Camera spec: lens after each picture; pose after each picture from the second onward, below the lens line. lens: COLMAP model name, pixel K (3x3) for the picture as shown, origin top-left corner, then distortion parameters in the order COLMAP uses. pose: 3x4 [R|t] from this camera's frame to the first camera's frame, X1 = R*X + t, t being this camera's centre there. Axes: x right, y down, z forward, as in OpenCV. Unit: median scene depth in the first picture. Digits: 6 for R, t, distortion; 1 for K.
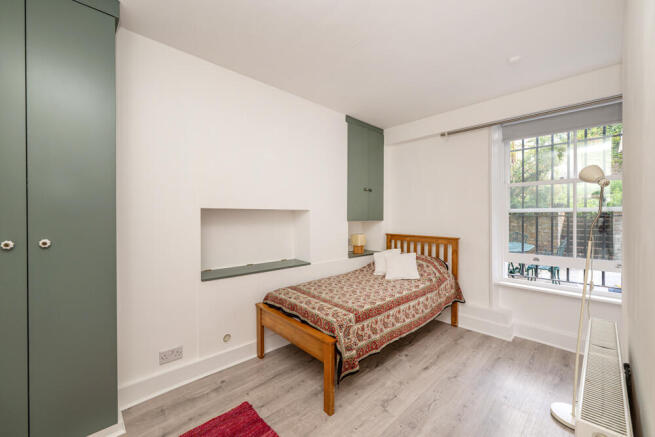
lens RADIAL K [[265.6, 0, 327.5], [0, 265.6, 218.5], [0, 0, 1]] dist [0.001000, -0.000005]
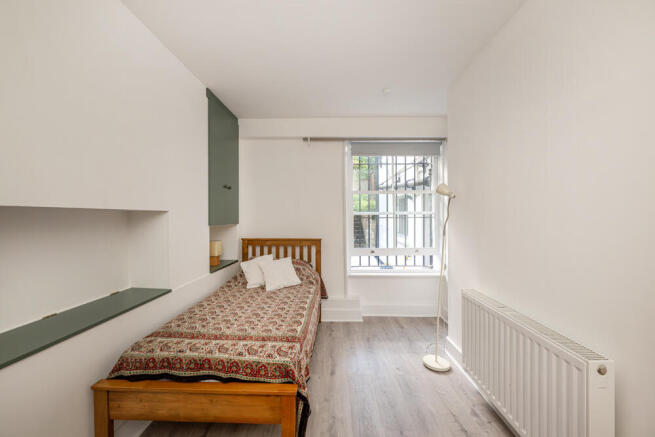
lens RADIAL K [[264.7, 0, 327.5], [0, 264.7, 218.5], [0, 0, 1]] dist [-0.002207, -0.000223]
pose [[0.706498, -0.008221, 0.707667, -0.262960], [0.012059, 0.999927, -0.000423, -0.007557], [-0.707612, 0.008833, 0.706546, 0.247269]]
